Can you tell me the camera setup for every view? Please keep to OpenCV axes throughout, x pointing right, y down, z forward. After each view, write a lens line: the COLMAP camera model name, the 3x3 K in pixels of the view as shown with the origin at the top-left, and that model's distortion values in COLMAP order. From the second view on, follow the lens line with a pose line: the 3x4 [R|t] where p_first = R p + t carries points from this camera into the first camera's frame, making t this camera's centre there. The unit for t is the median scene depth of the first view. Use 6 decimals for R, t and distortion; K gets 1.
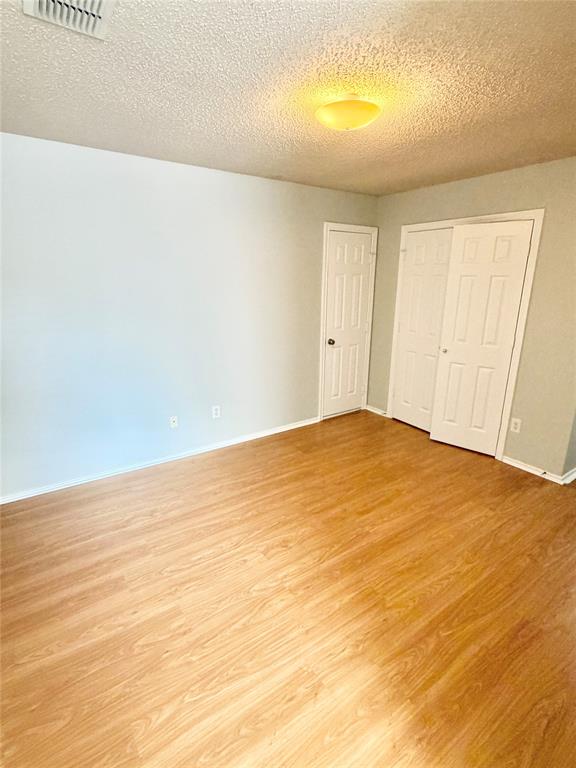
lens RADIAL K [[384.7, 0, 289.8], [0, 384.7, 382.7], [0, 0, 1]] dist [-0.001196, 0.000211]
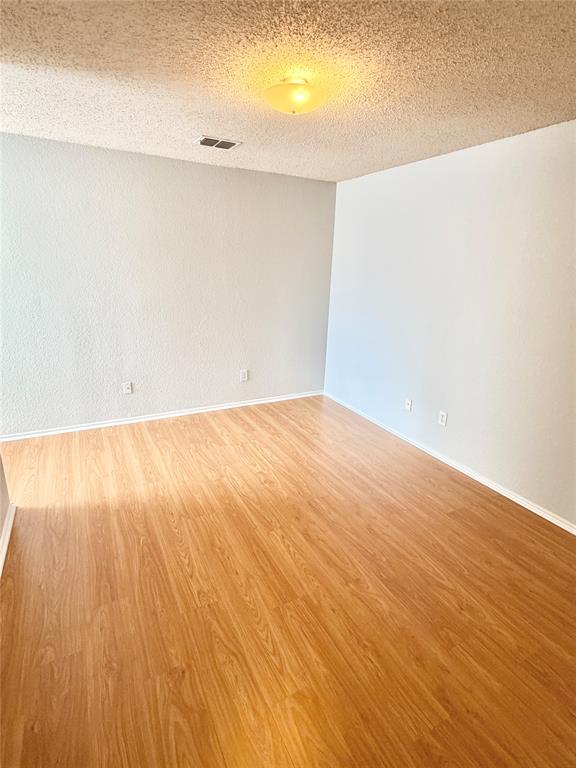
lens RADIAL K [[384.7, 0, 289.6], [0, 384.7, 384.5], [0, 0, 1]] dist [-0.001196, 0.000211]
pose [[-0.113530, 0.293056, -0.949331, 1.058081], [-0.298787, 0.901206, 0.313932, -0.266104], [0.947543, 0.319288, -0.014753, 0.992436]]
